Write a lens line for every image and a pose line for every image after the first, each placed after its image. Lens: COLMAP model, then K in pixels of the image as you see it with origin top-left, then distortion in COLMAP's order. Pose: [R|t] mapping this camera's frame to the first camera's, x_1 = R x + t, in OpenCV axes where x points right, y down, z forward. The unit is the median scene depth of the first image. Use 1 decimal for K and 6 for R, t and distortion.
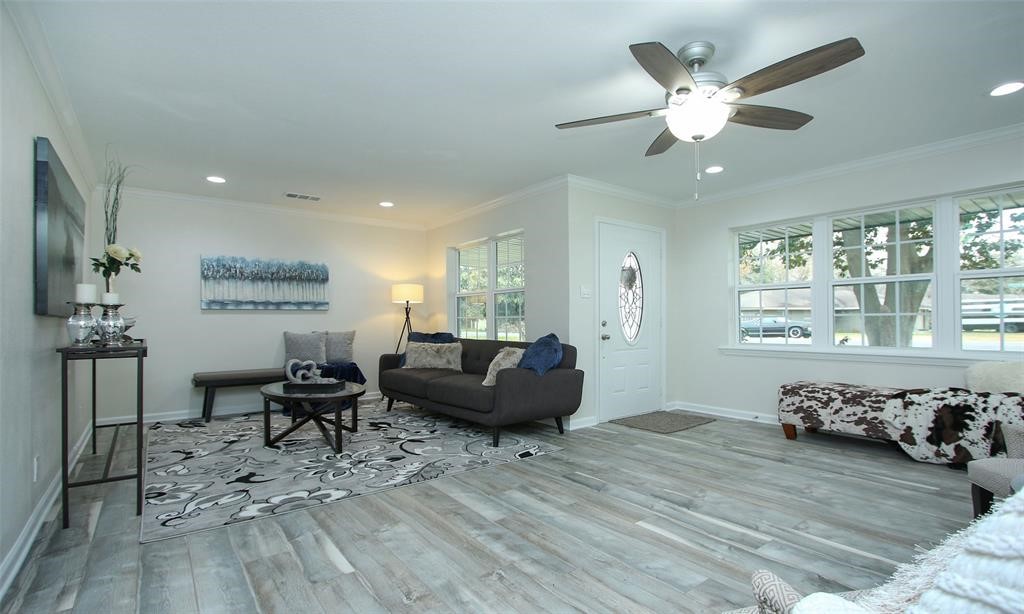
lens RADIAL K [[475.9, 0, 537.1], [0, 475.9, 315.1], [0, 0, 1]] dist [-0.020733, 0.002044]
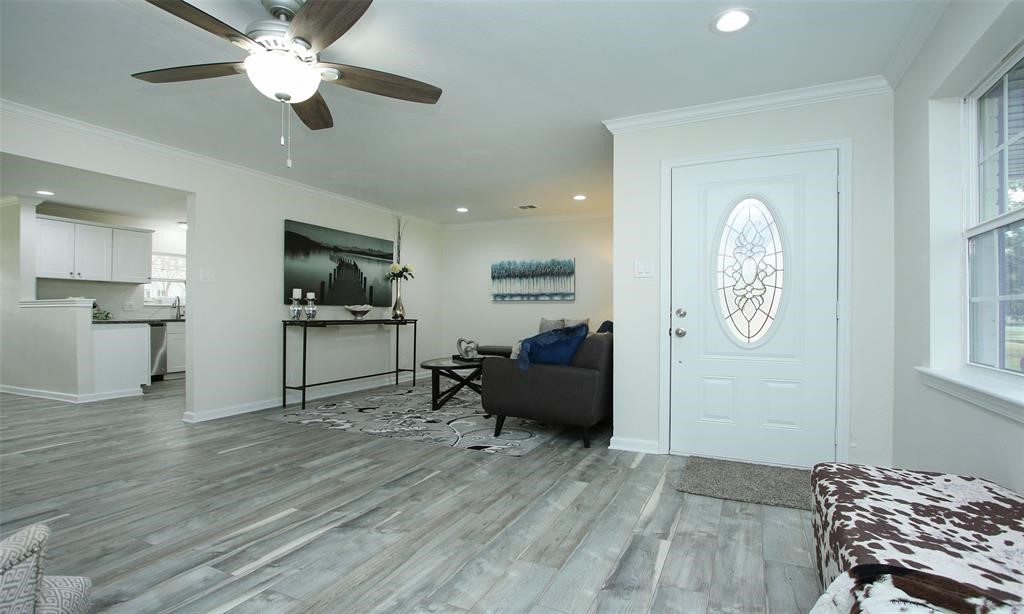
lens RADIAL K [[475.9, 0, 533.6], [0, 475.9, 314.2], [0, 0, 1]] dist [-0.020733, 0.002044]
pose [[0.457518, 0.010290, -0.889141, 0.993531], [0.004738, 0.999891, 0.014009, 0.013973], [0.889188, -0.010622, 0.457419, 0.752378]]
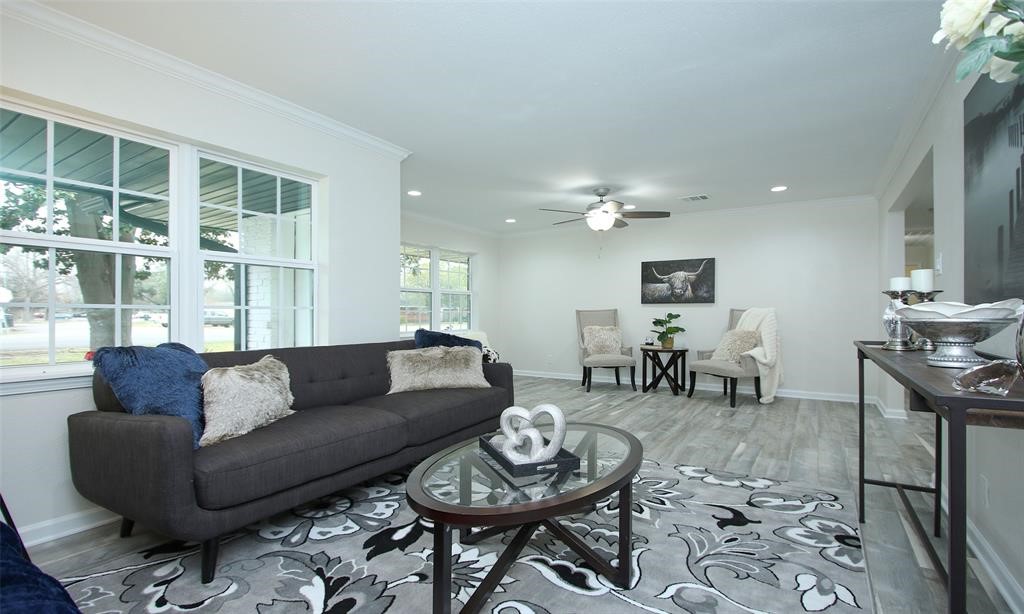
lens RADIAL K [[475.9, 0, 511.4], [0, 475.9, 314.4], [0, 0, 1]] dist [-0.020733, 0.002044]
pose [[-0.307738, 0.003384, 0.951465, -1.193938], [-0.012111, 0.999899, -0.007473, 0.023263], [-0.951394, -0.013823, -0.307666, 1.531702]]
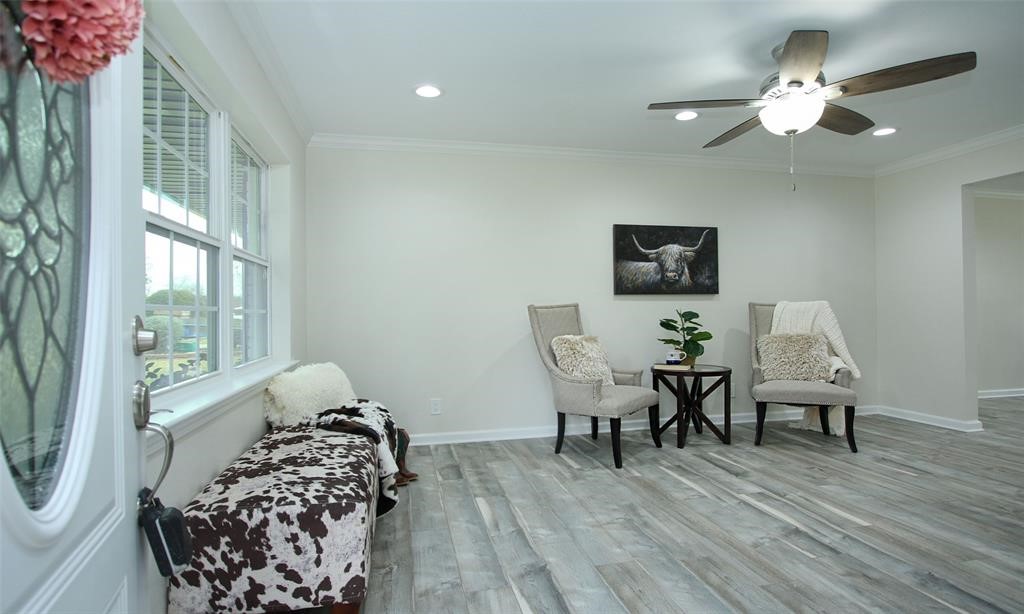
lens RADIAL K [[523.5, 0, 516.7], [0, 523.5, 322.0], [0, 0, 1]] dist [-0.006666, -0.001491]
pose [[-0.900850, 0.008733, 0.434042, 0.294288], [0.012120, 0.999914, 0.005037, 0.014256], [-0.433961, 0.009798, -0.900878, 1.686962]]
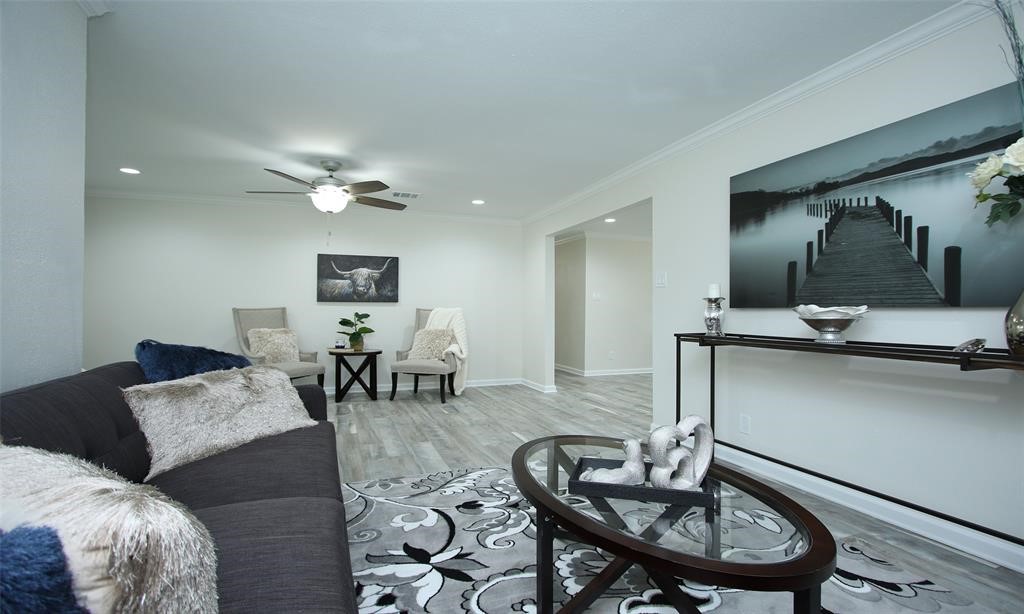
lens RADIAL K [[475.9, 0, 518.1], [0, 475.9, 310.7], [0, 0, 1]] dist [-0.020733, 0.002044]
pose [[-0.952563, 0.006001, 0.304283, -0.652481], [0.000217, 0.999819, -0.019038, 0.023396], [-0.304343, -0.018069, -0.952391, 1.847207]]
